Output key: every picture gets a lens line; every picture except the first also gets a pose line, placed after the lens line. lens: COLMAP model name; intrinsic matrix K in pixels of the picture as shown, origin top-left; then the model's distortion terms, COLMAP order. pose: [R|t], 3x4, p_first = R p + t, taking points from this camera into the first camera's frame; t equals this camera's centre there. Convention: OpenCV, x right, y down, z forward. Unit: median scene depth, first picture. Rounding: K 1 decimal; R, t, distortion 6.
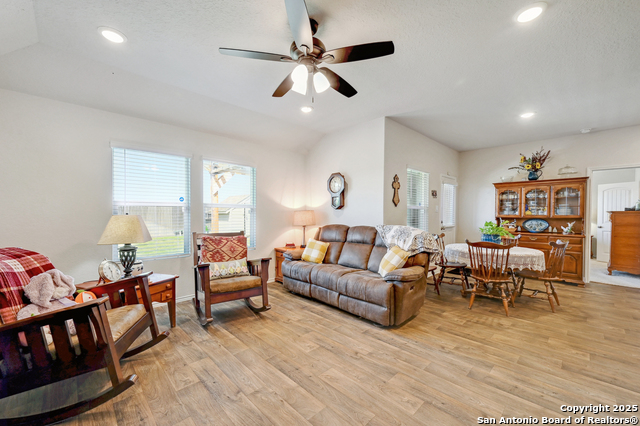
lens RADIAL K [[258.0, 0, 318.3], [0, 258.0, 213.1], [0, 0, 1]] dist [0.001514, 0.000156]
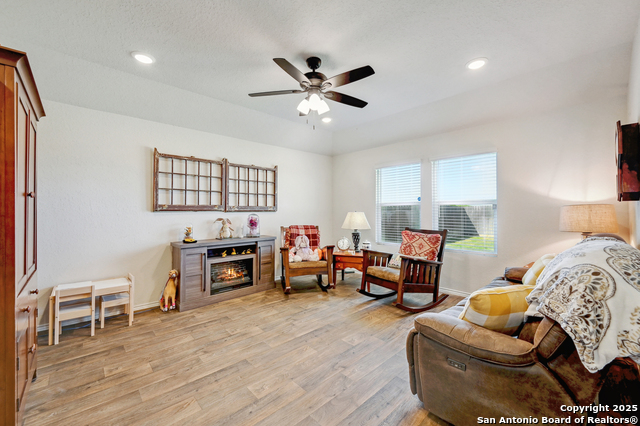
lens RADIAL K [[258.0, 0, 321.8], [0, 258.0, 206.1], [0, 0, 1]] dist [0.001514, 0.000156]
pose [[-0.010939, -0.021404, -0.999711, 0.929192], [0.002408, 0.999767, -0.021432, 0.002173], [0.999937, -0.002642, -0.010885, 0.822025]]
